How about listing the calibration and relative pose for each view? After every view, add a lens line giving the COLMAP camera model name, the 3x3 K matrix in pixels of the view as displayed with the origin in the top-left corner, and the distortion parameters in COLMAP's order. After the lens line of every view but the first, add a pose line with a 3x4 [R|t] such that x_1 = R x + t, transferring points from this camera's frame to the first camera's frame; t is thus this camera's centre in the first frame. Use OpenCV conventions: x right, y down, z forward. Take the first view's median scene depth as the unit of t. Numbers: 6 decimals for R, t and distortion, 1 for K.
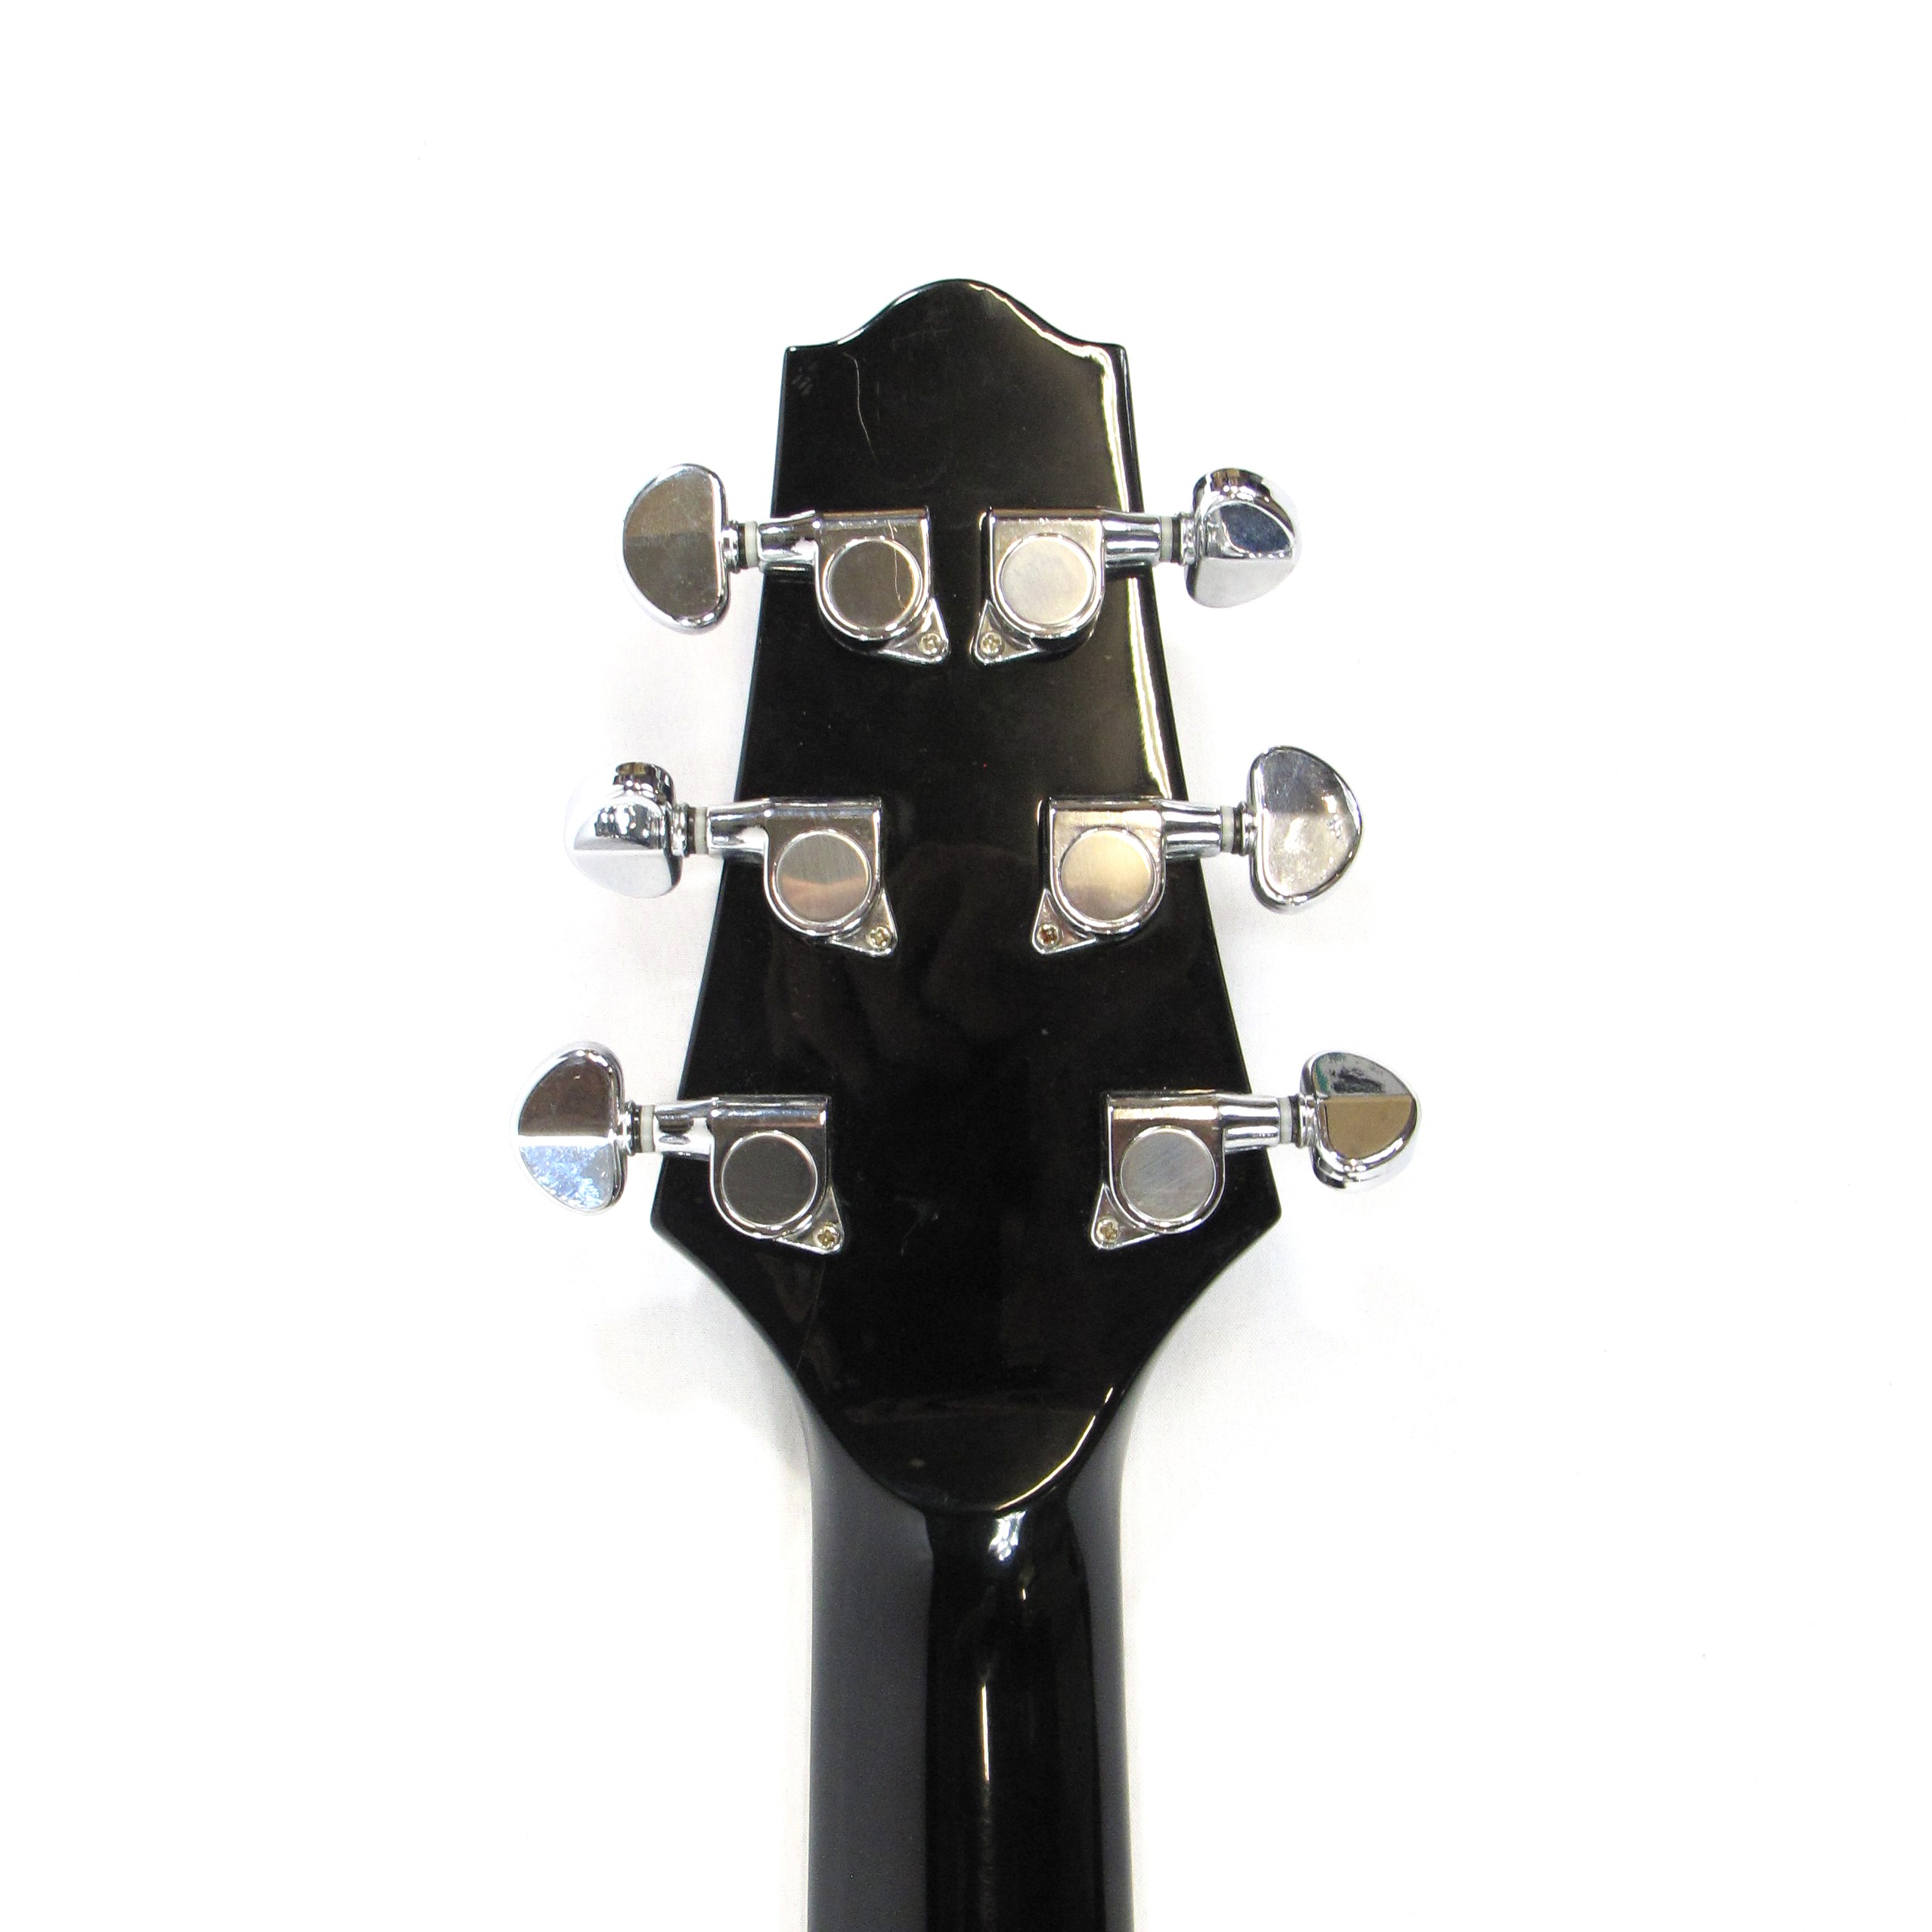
lens RADIAL K [[2662.2, 0, 968.5], [0, 2662.2, 964.6], [0, 0, 1]] dist [-0.139050, 0.000000]
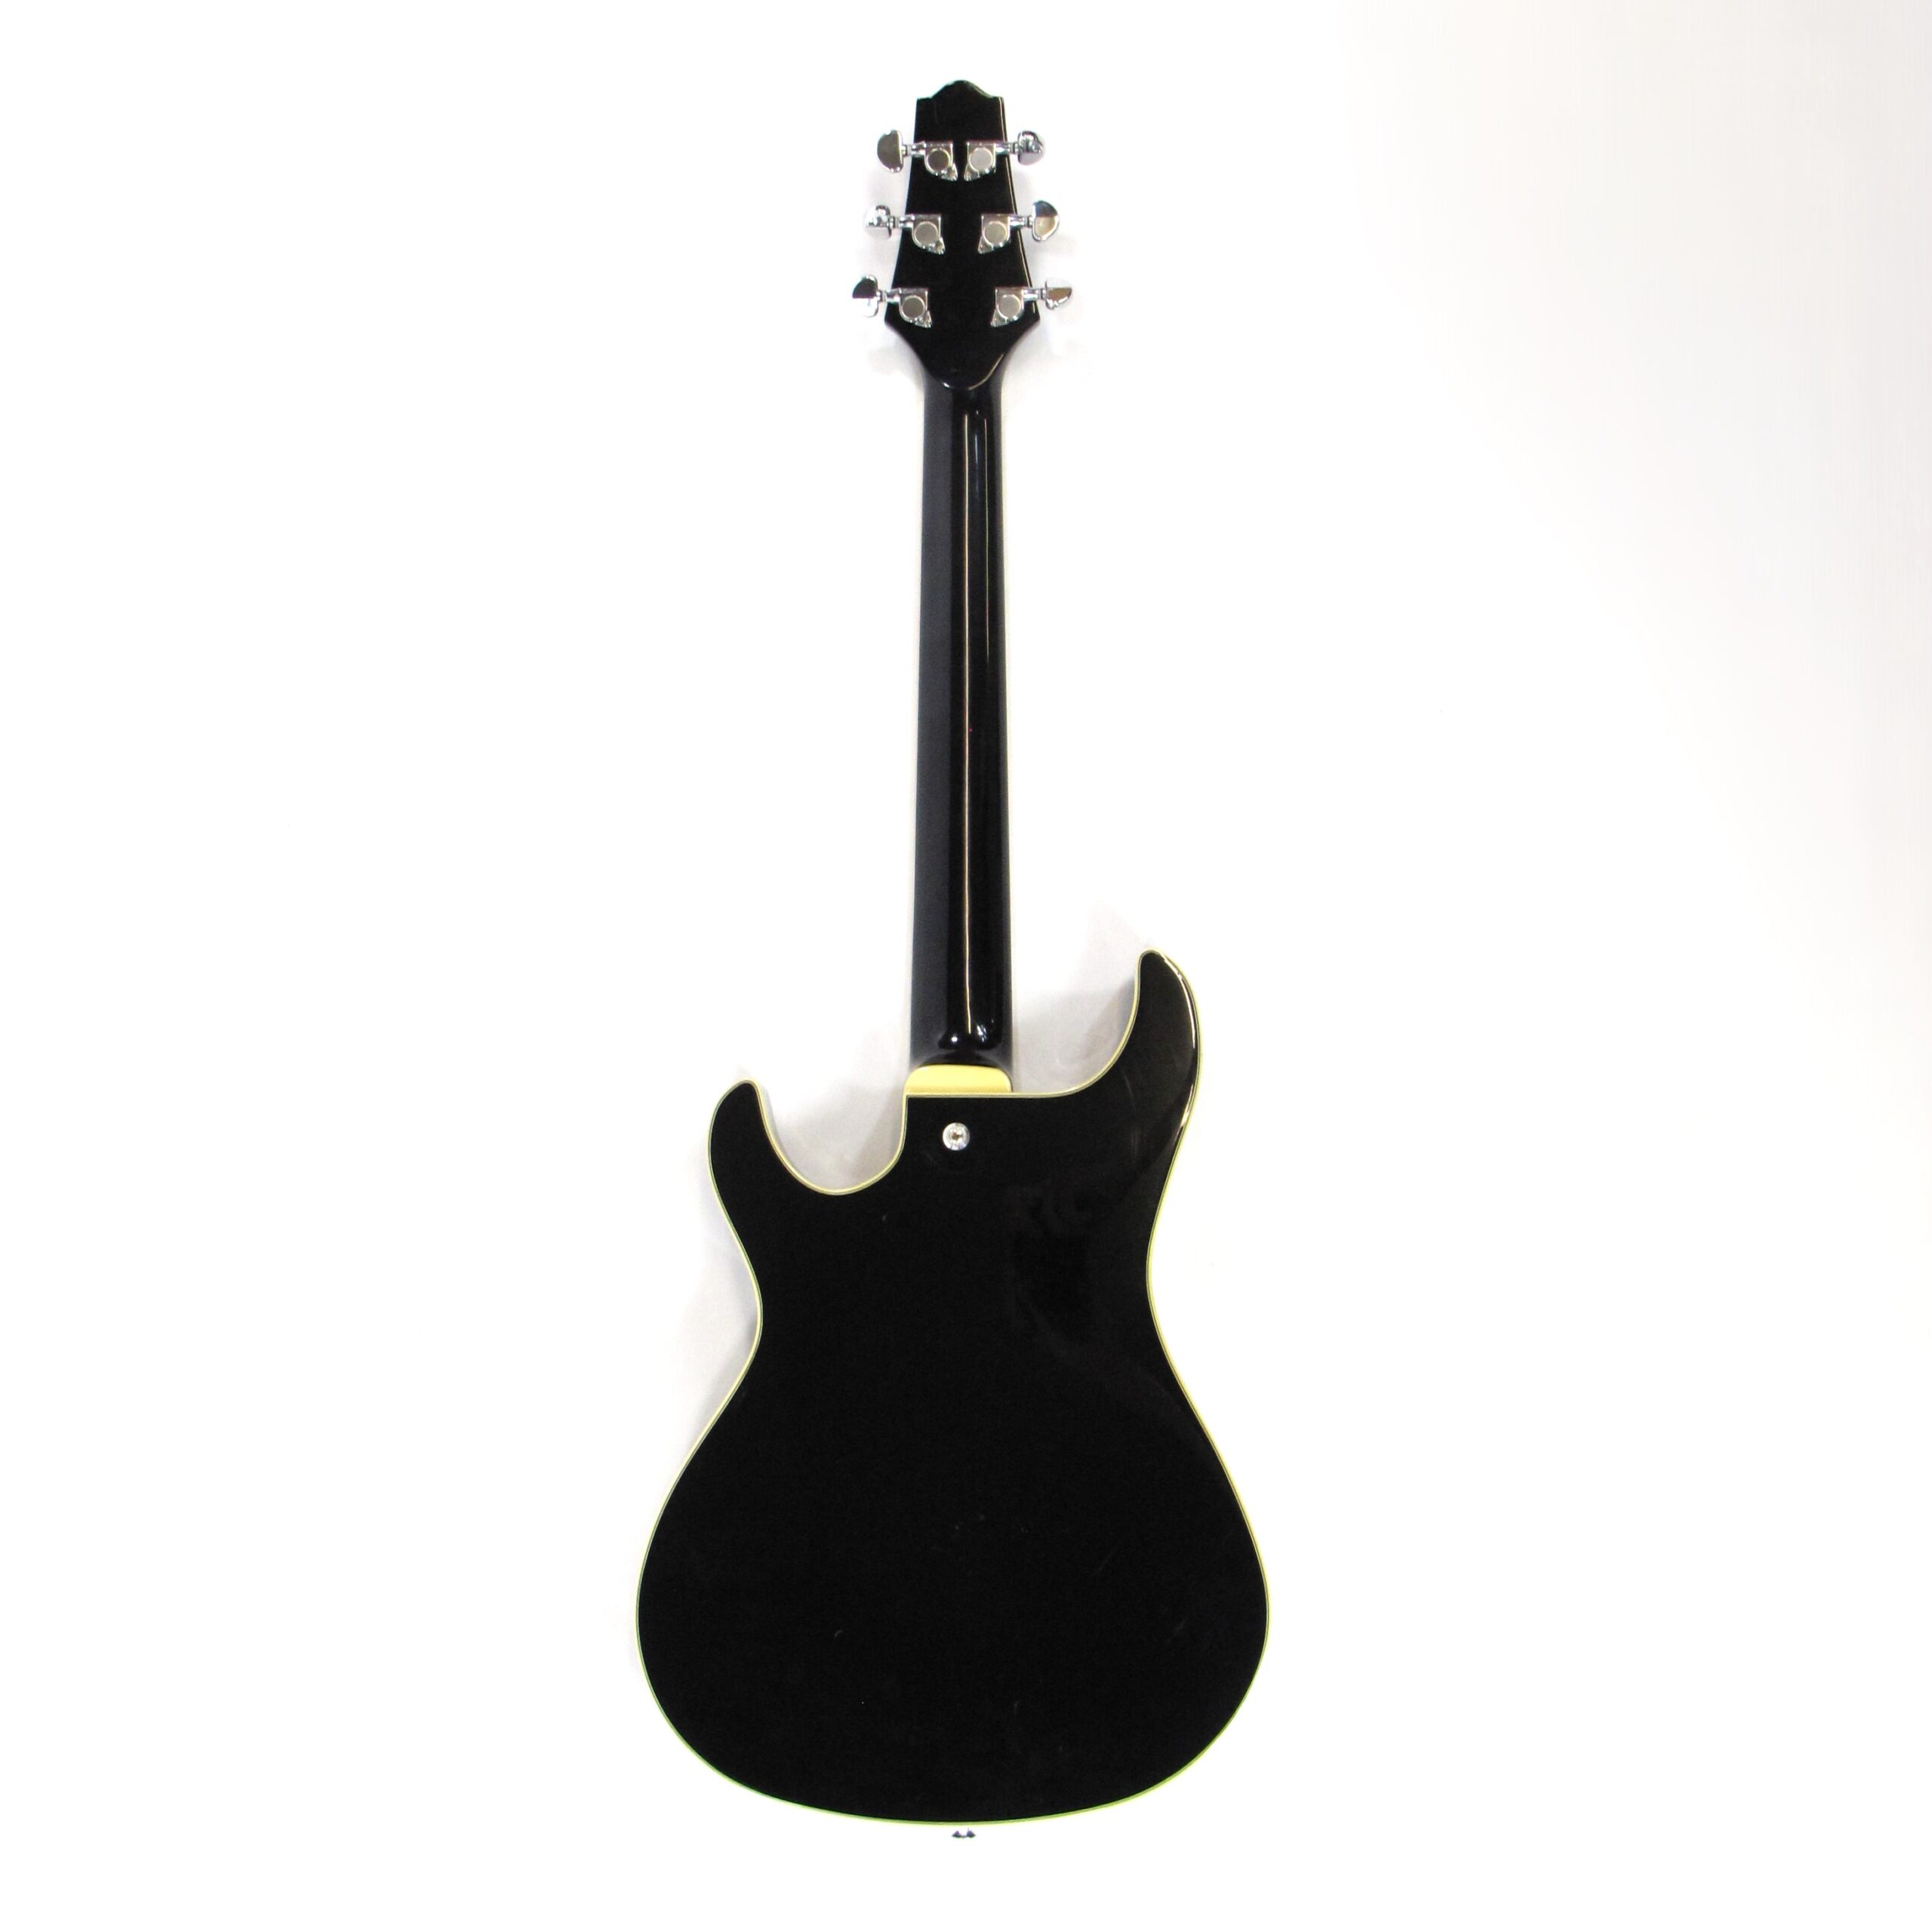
lens RADIAL K [[2662.2, 0, 905.5], [0, 2662.2, 1099.8], [0, 0, 1]] dist [-0.139050, 0.000000]
pose [[0.998162, 0.012550, -0.059282, 0.165685], [-0.000364, 0.979539, 0.201252, 0.454052], [0.060594, -0.200860, 0.977744, -3.161872]]
